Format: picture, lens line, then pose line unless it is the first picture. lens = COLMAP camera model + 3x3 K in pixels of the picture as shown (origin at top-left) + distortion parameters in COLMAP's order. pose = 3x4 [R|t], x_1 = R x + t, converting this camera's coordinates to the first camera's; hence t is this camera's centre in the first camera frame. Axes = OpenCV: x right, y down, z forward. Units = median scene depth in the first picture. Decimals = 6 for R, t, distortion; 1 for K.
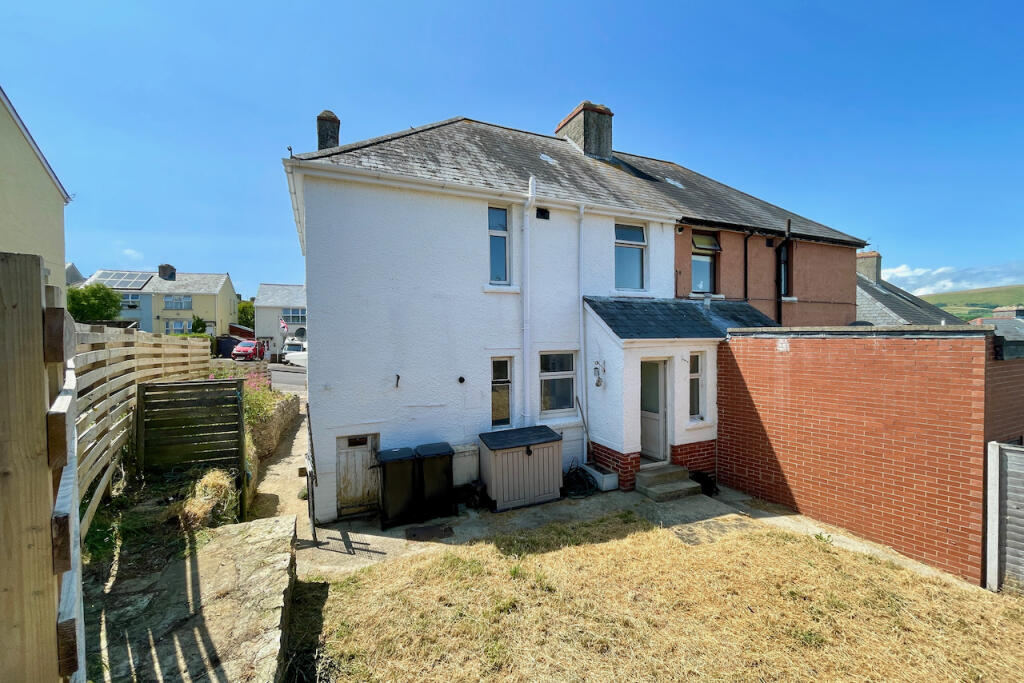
lens RADIAL K [[413.2, 0, 512.0], [0, 413.2, 341.5], [0, 0, 1]] dist [-0.007959, -0.000202]
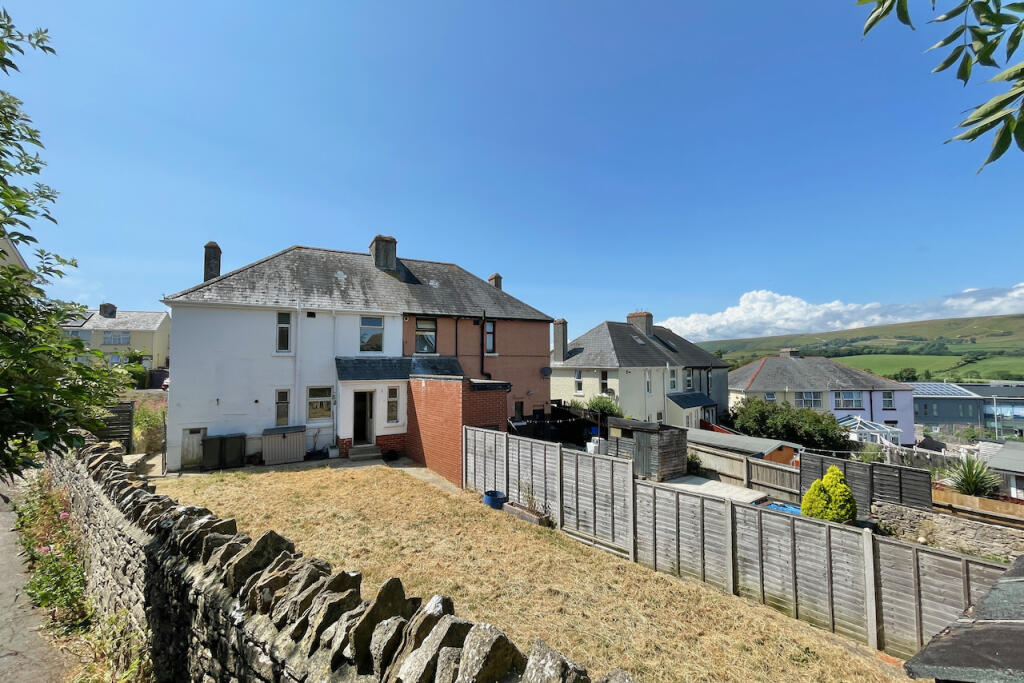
lens RADIAL K [[413.2, 0, 512.0], [0, 413.2, 341.5], [0, 0, 1]] dist [-0.007959, -0.000202]
pose [[0.996663, 0.006859, 0.081343, 0.860134], [-0.001115, 0.997514, -0.070453, -0.051102], [-0.081624, 0.070128, 0.994193, -0.995587]]
